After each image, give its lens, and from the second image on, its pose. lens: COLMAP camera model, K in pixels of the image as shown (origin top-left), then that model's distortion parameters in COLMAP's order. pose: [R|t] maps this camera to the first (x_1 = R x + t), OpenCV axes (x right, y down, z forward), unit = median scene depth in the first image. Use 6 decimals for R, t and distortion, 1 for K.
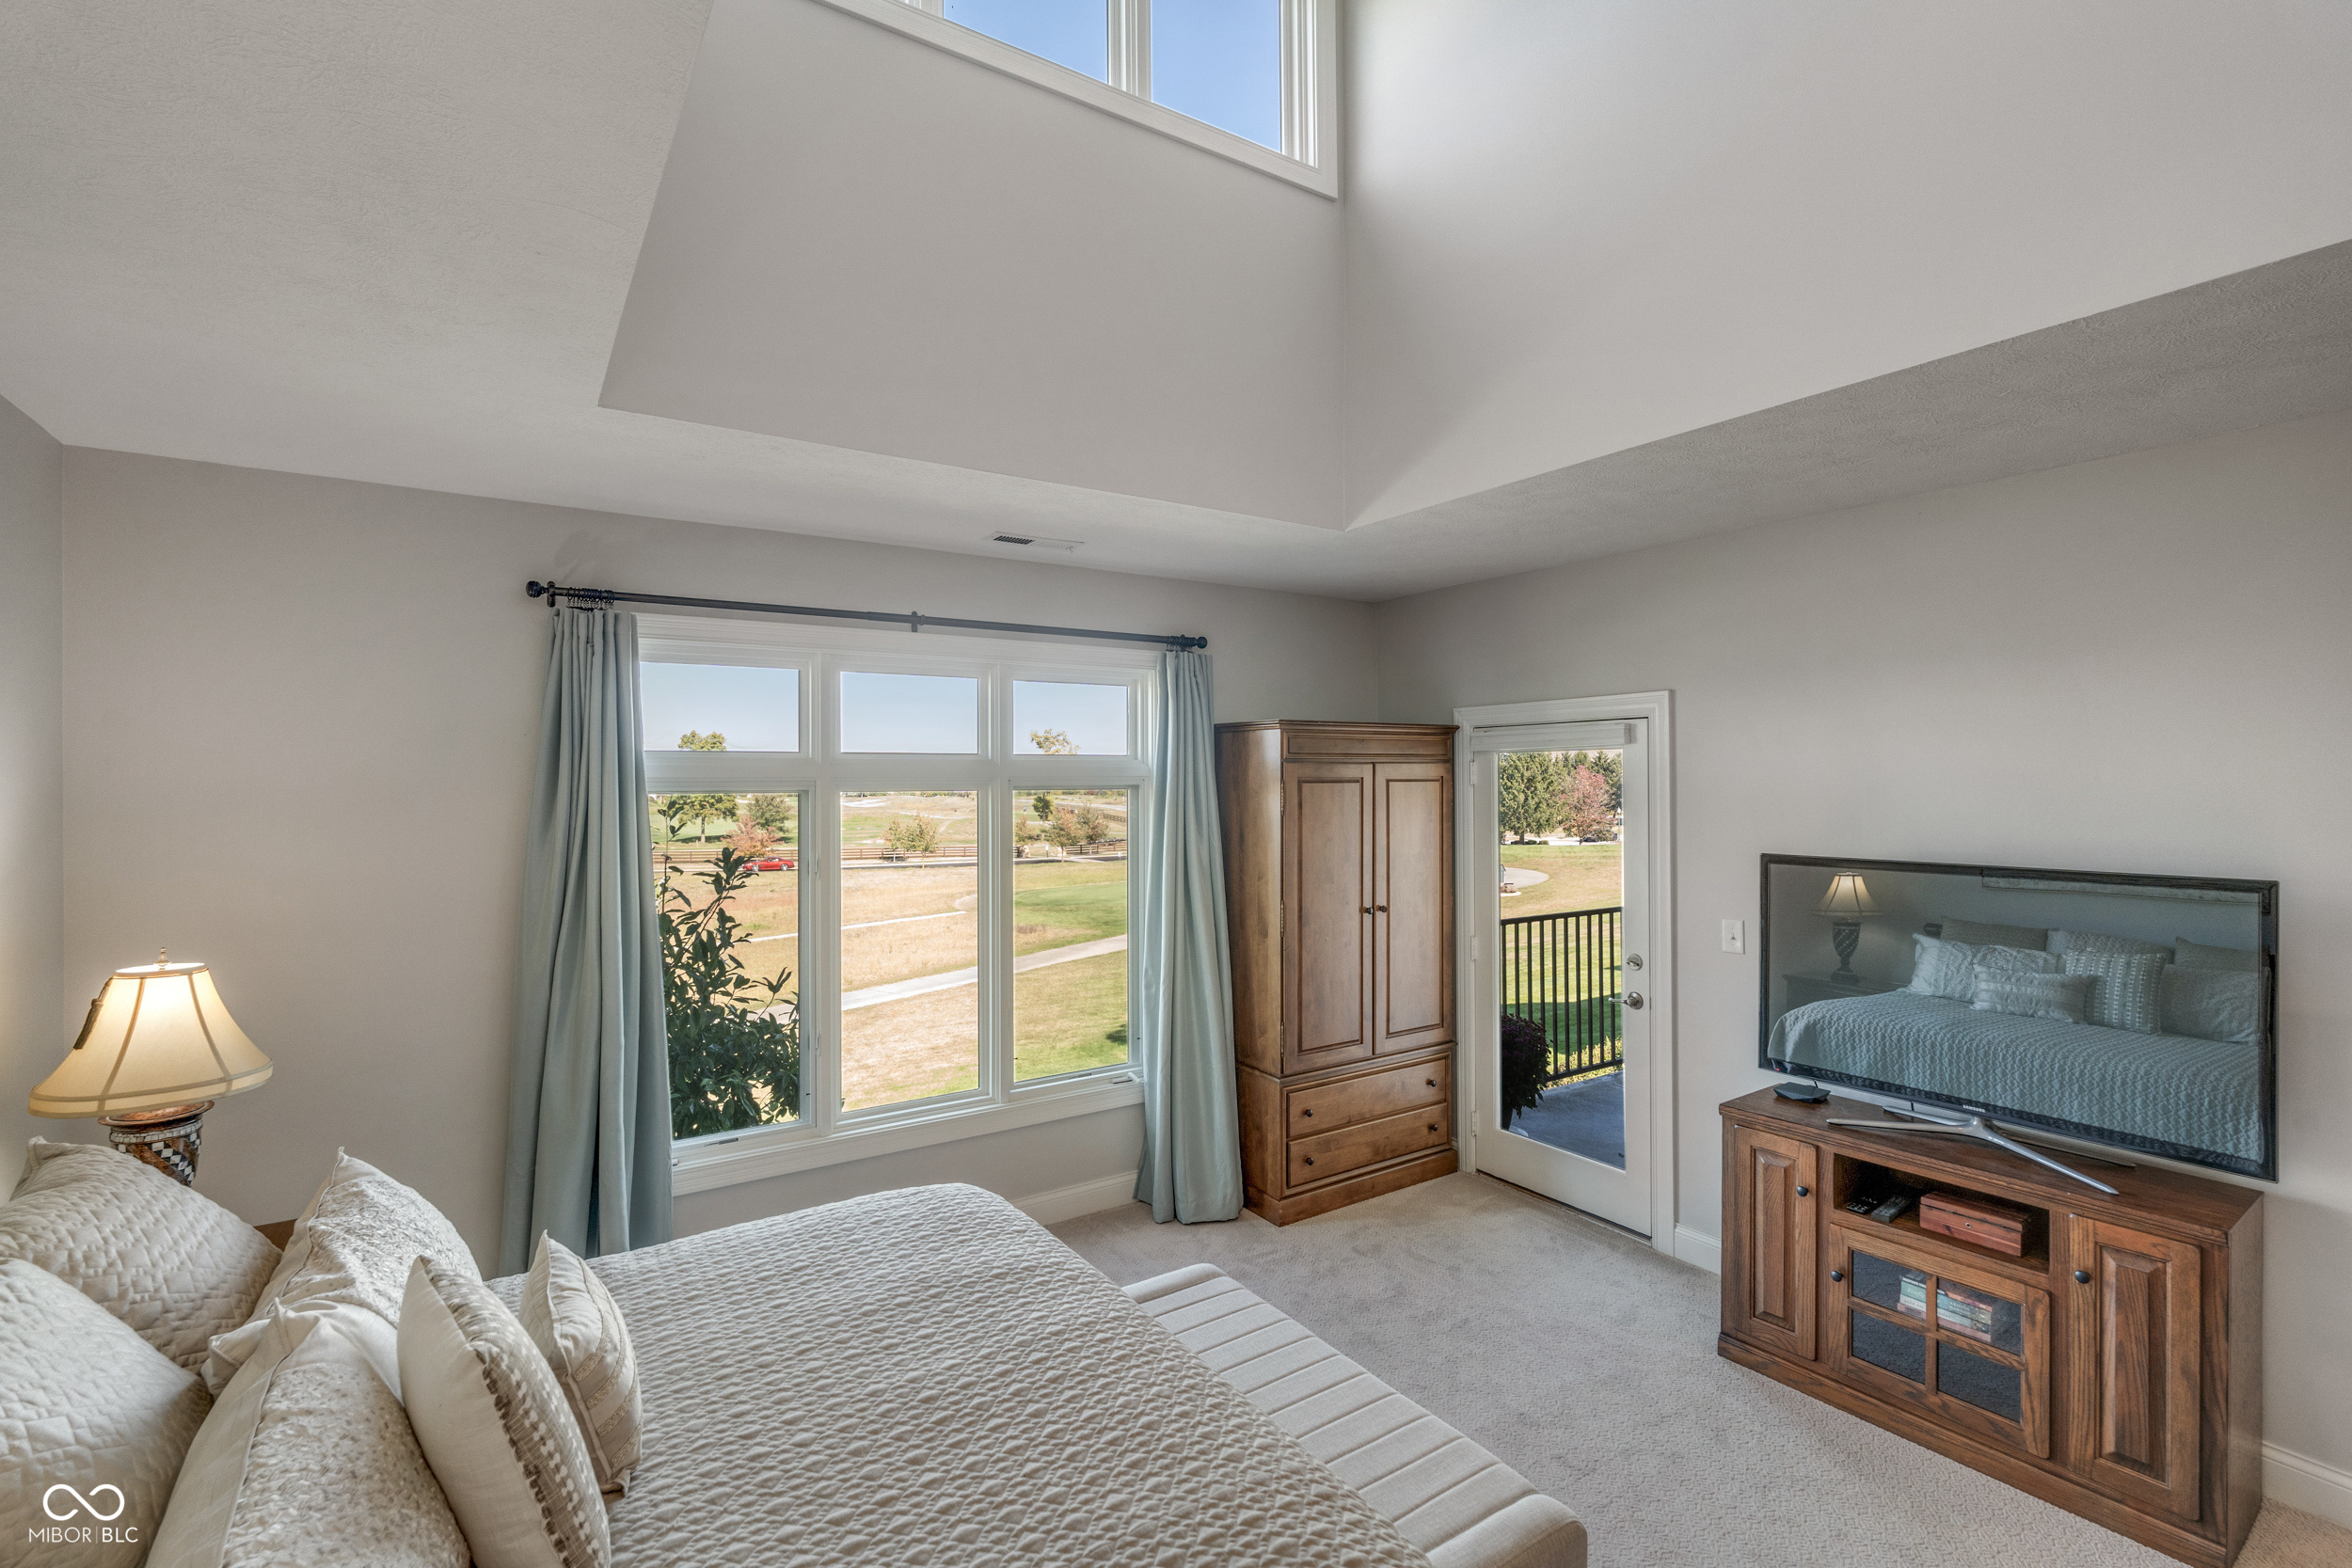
lens RADIAL K [[1055.1, 0, 1176.1], [0, 1055.1, 773.5], [0, 0, 1]] dist [0.003353, 0.000213]
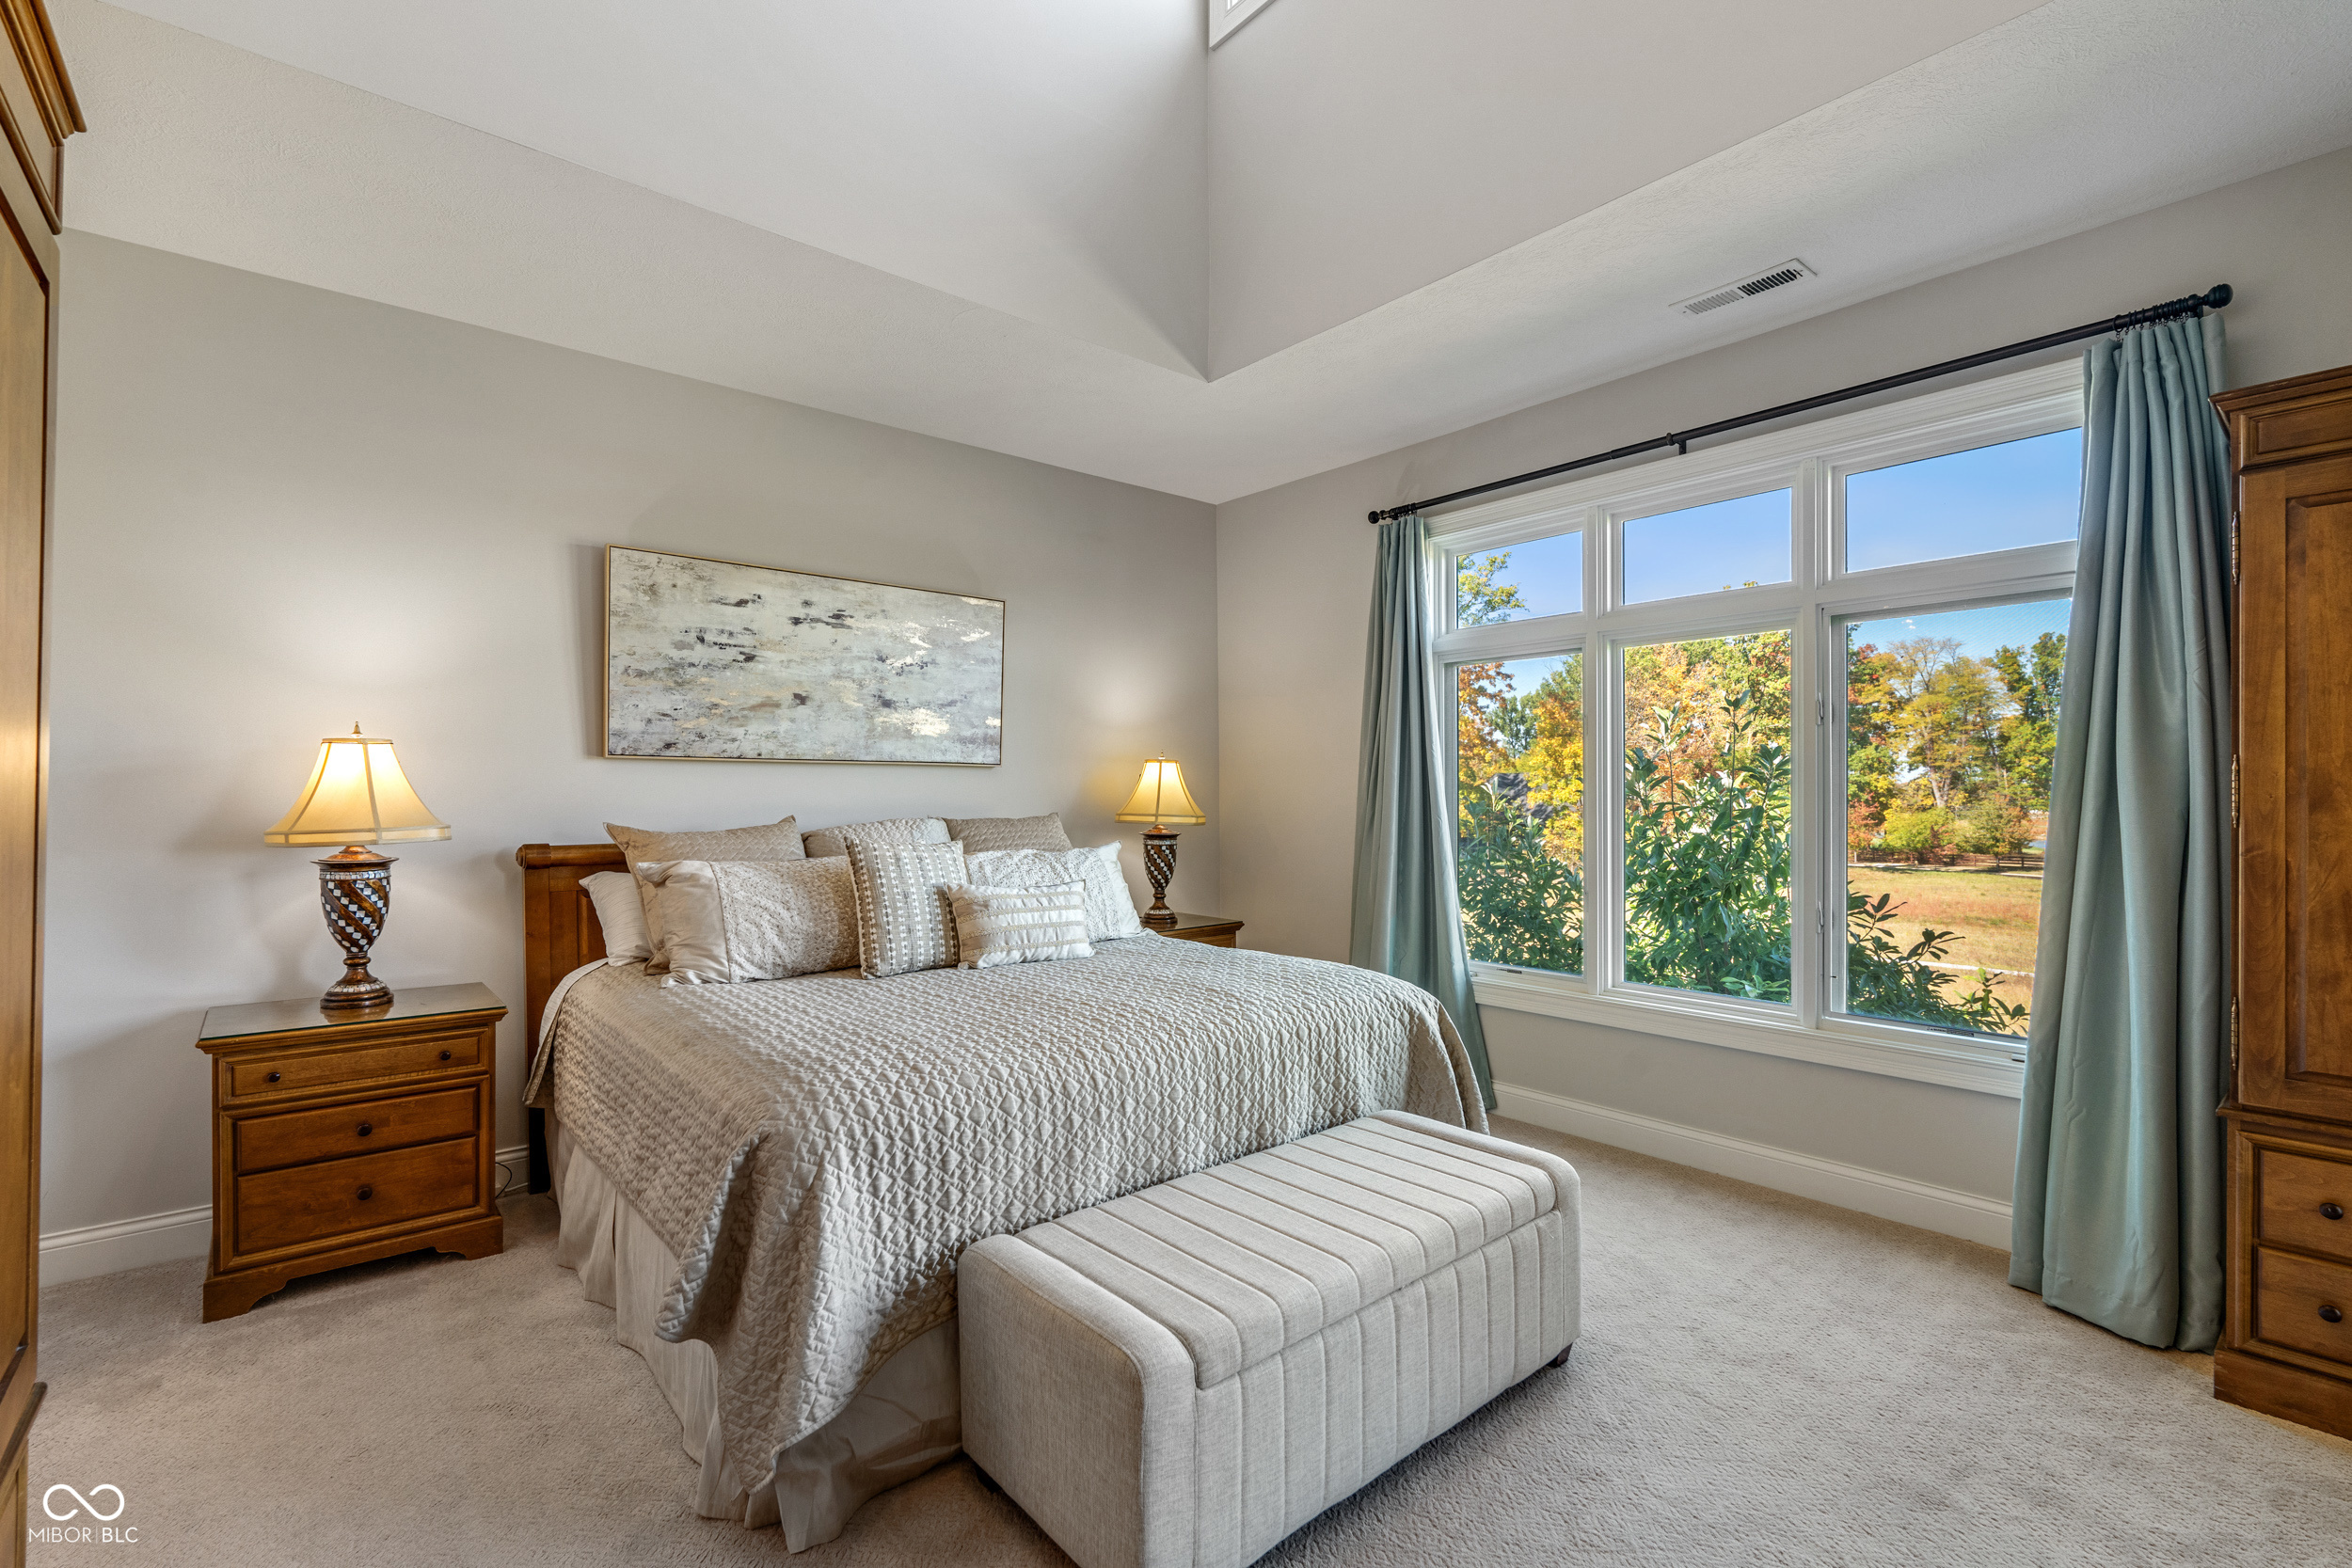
lens RADIAL K [[1055.1, 0, 1178.6], [0, 1055.1, 794.5], [0, 0, 1]] dist [0.003353, 0.000213]
pose [[0.106979, 0.001782, -0.994260, 0.584099], [0.003412, 0.999992, 0.002159, 0.145751], [0.994255, -0.003623, 0.106972, 0.481264]]
